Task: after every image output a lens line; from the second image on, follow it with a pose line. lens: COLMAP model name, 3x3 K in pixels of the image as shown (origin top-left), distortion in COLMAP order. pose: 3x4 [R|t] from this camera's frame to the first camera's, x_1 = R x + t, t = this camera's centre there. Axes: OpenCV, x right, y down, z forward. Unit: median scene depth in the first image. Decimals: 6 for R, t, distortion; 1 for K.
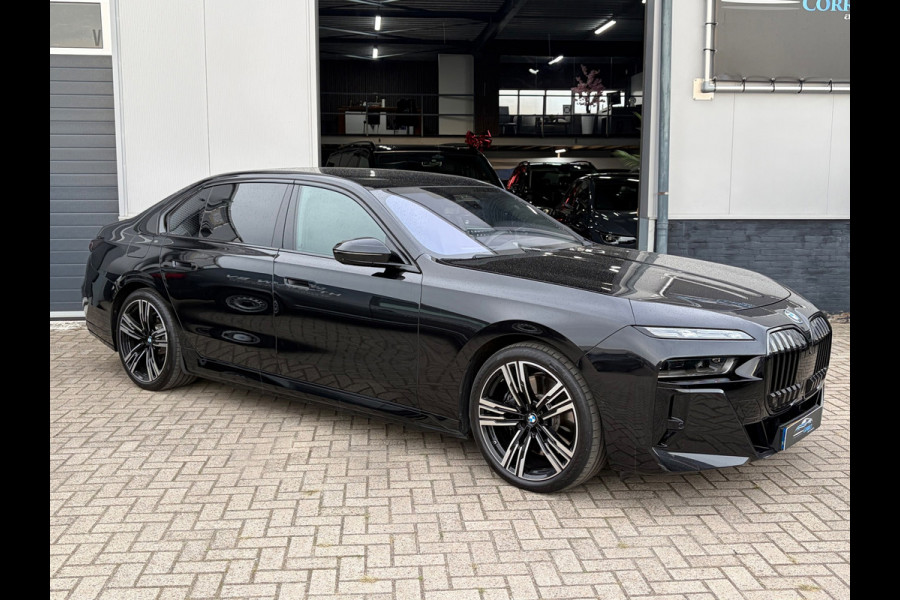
lens RADIAL K [[928.3, 0, 446.1], [0, 928.3, 311.2], [0, 0, 1]] dist [0.016231, 0.000000]
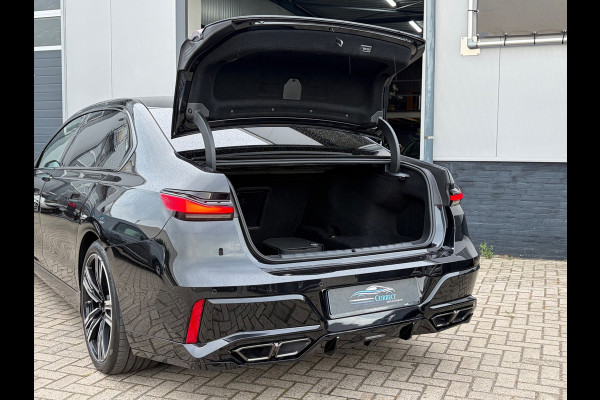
lens RADIAL K [[659.7, 0, 300.4], [0, 659.7, 200.9], [0, 0, 1]] dist [0.017583, 0.000000]
pose [[0.895361, 0.037275, -0.443779, 0.457863], [-0.067900, 0.996267, -0.053312, 0.005324], [0.440135, 0.077866, 0.894549, 0.207406]]
